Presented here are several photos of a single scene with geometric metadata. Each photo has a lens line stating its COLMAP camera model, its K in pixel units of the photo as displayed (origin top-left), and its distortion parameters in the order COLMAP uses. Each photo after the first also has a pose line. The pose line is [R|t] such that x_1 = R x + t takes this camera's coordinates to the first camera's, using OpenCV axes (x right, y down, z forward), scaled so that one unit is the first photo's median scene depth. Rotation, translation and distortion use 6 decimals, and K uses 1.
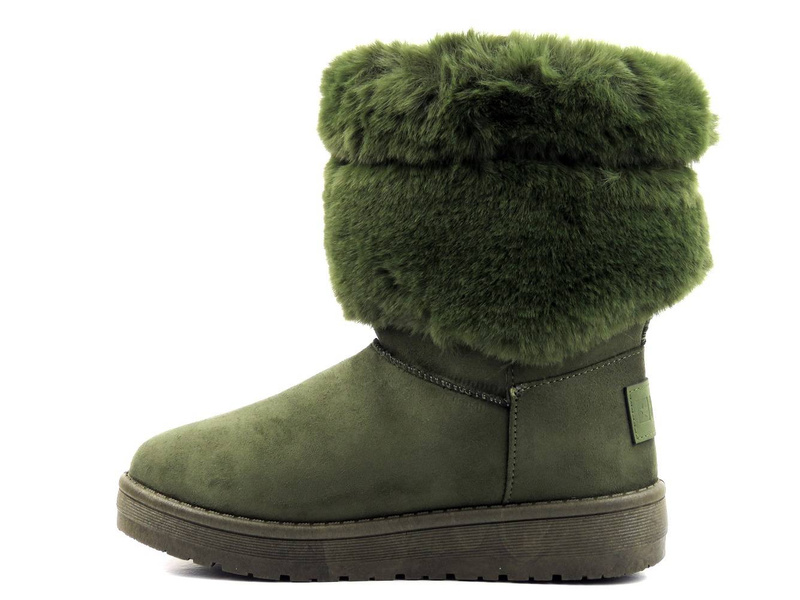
lens RADIAL K [[1805.6, 0, 399.9], [0, 1805.6, 299.3], [0, 0, 1]] dist [-0.086170, 0.000000]
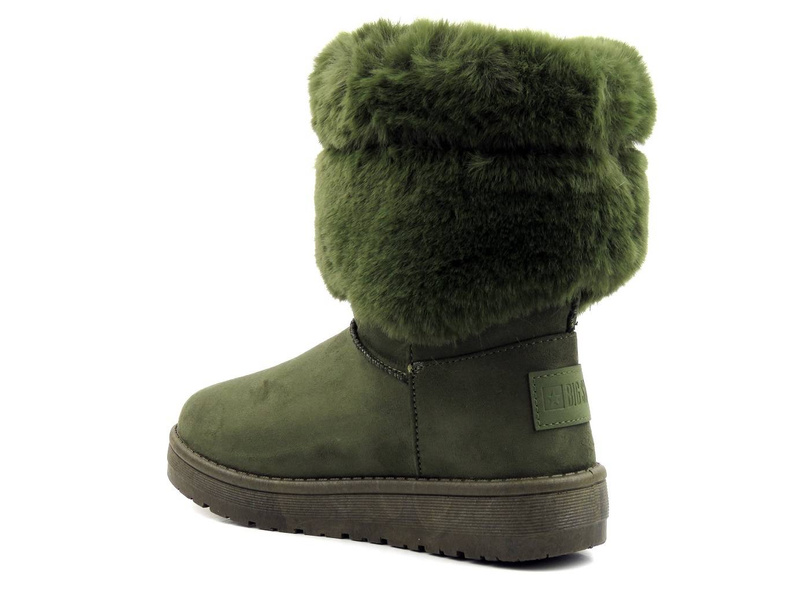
lens RADIAL K [[1831.7, 0, 399.8], [0, 1831.7, 300.8], [0, 0, 1]] dist [-0.157516, 0.000000]
pose [[0.826629, 0.045703, -0.560888, 0.648500], [-0.033681, 0.998928, 0.031759, -0.021234], [0.561738, -0.007362, 0.827283, 0.129172]]
